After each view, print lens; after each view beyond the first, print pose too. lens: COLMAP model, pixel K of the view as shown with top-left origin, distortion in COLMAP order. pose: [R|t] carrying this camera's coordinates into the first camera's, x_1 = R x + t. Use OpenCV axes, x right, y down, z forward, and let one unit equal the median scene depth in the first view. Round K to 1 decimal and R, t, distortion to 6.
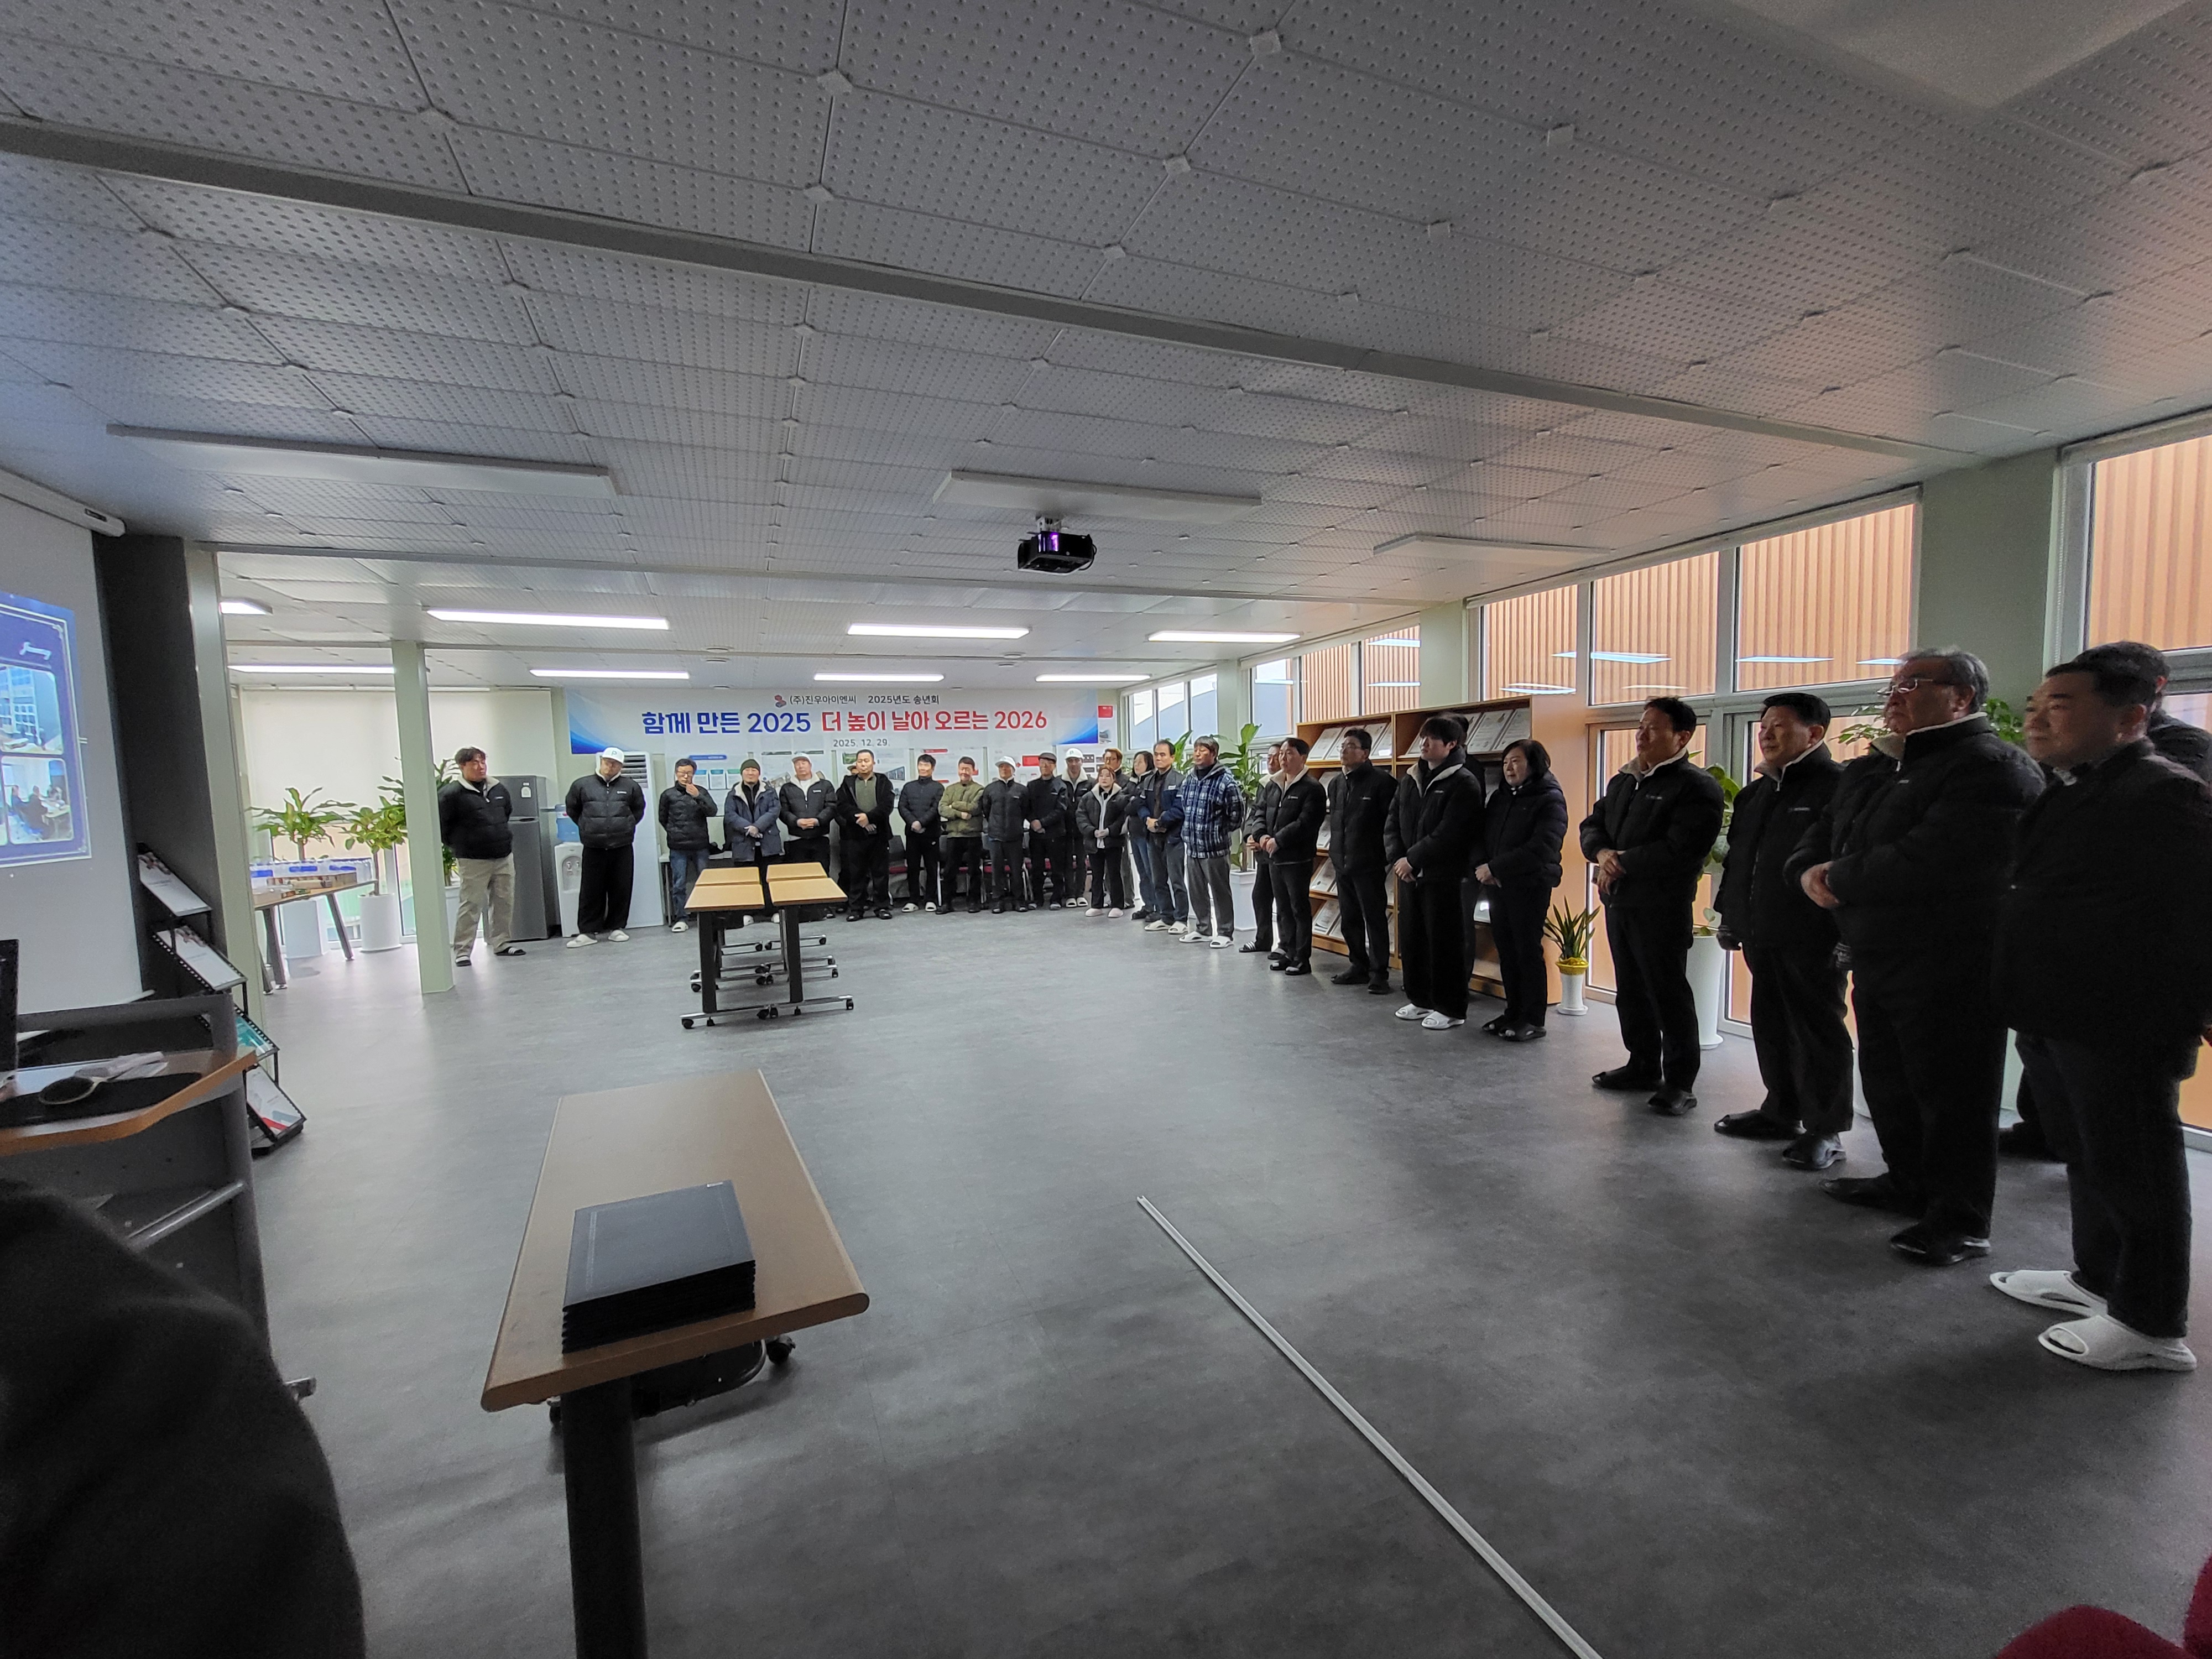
lens RADIAL K [[896.6, 0, 1106.0], [0, 896.6, 829.5], [0, 0, 1]] dist [0.001304, -0.000188]
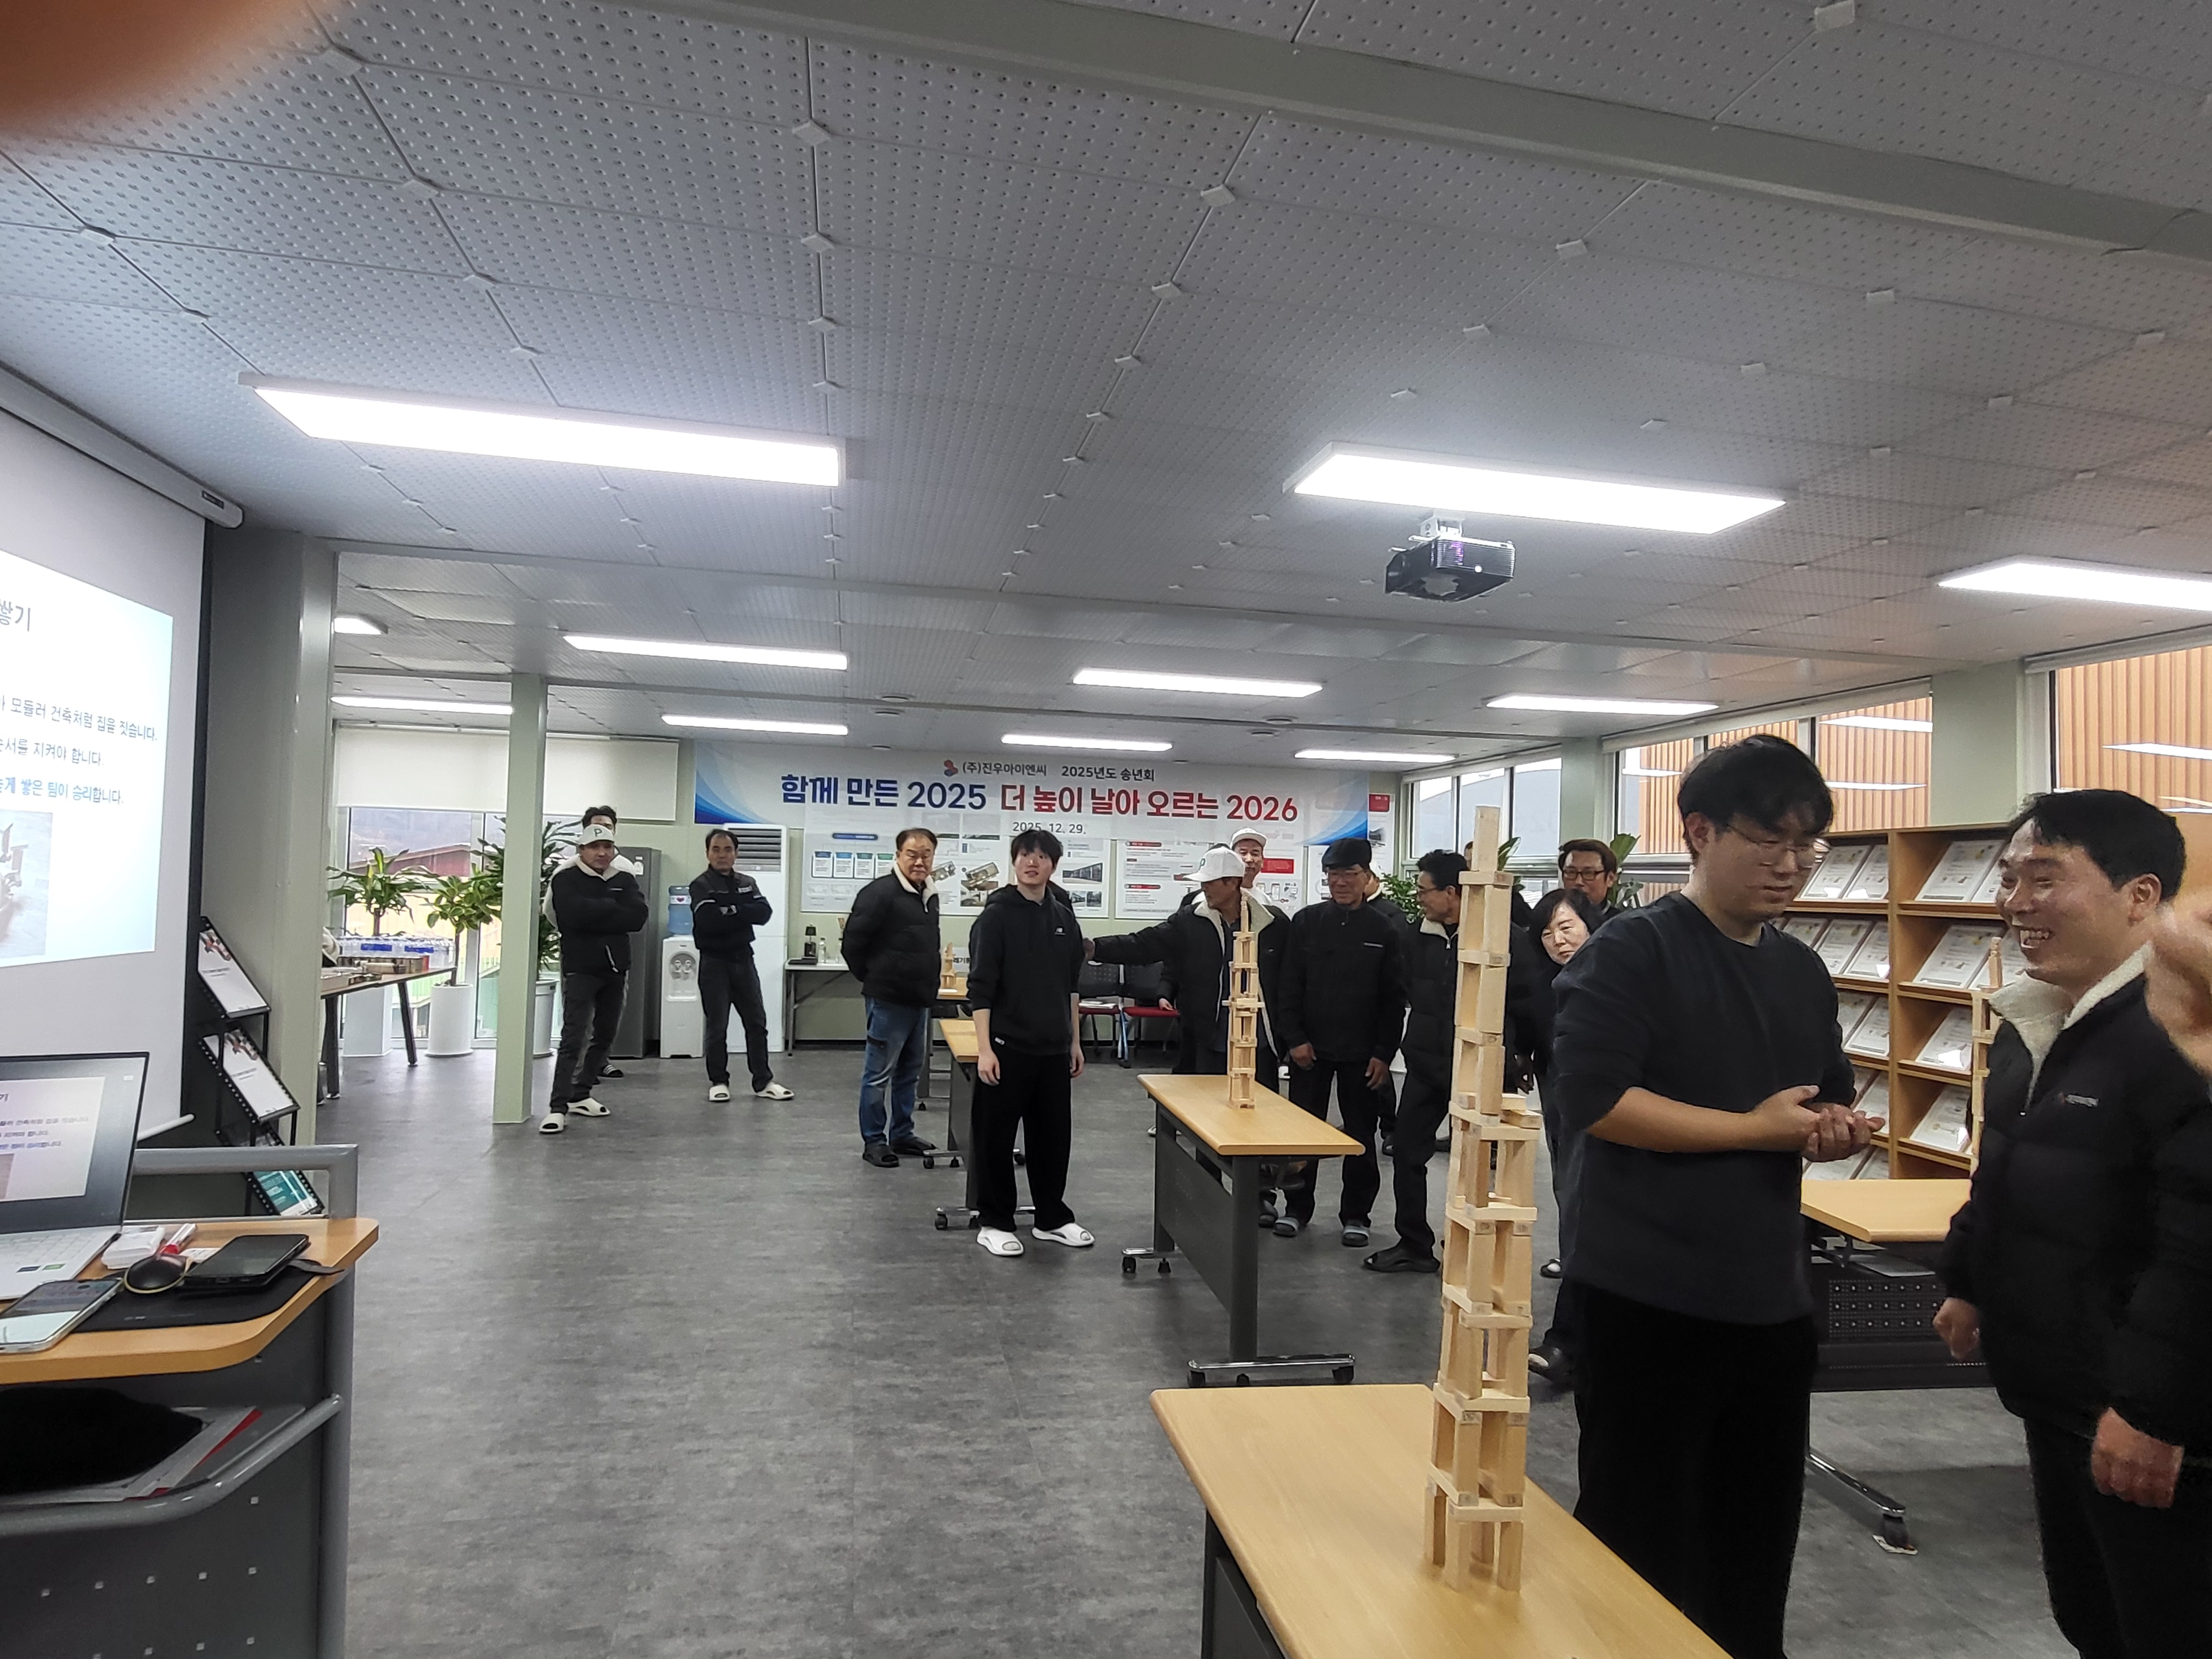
lens RADIAL K [[1154.6, 0, 1106.0], [0, 1154.6, 829.5], [0, 0, 1]] dist [0.012707, 0.000583]
pose [[0.983853, 0.053820, -0.170695, -0.072839], [-0.070495, 0.993150, -0.093184, -0.010019], [0.164510, 0.103712, 0.980908, 0.069639]]
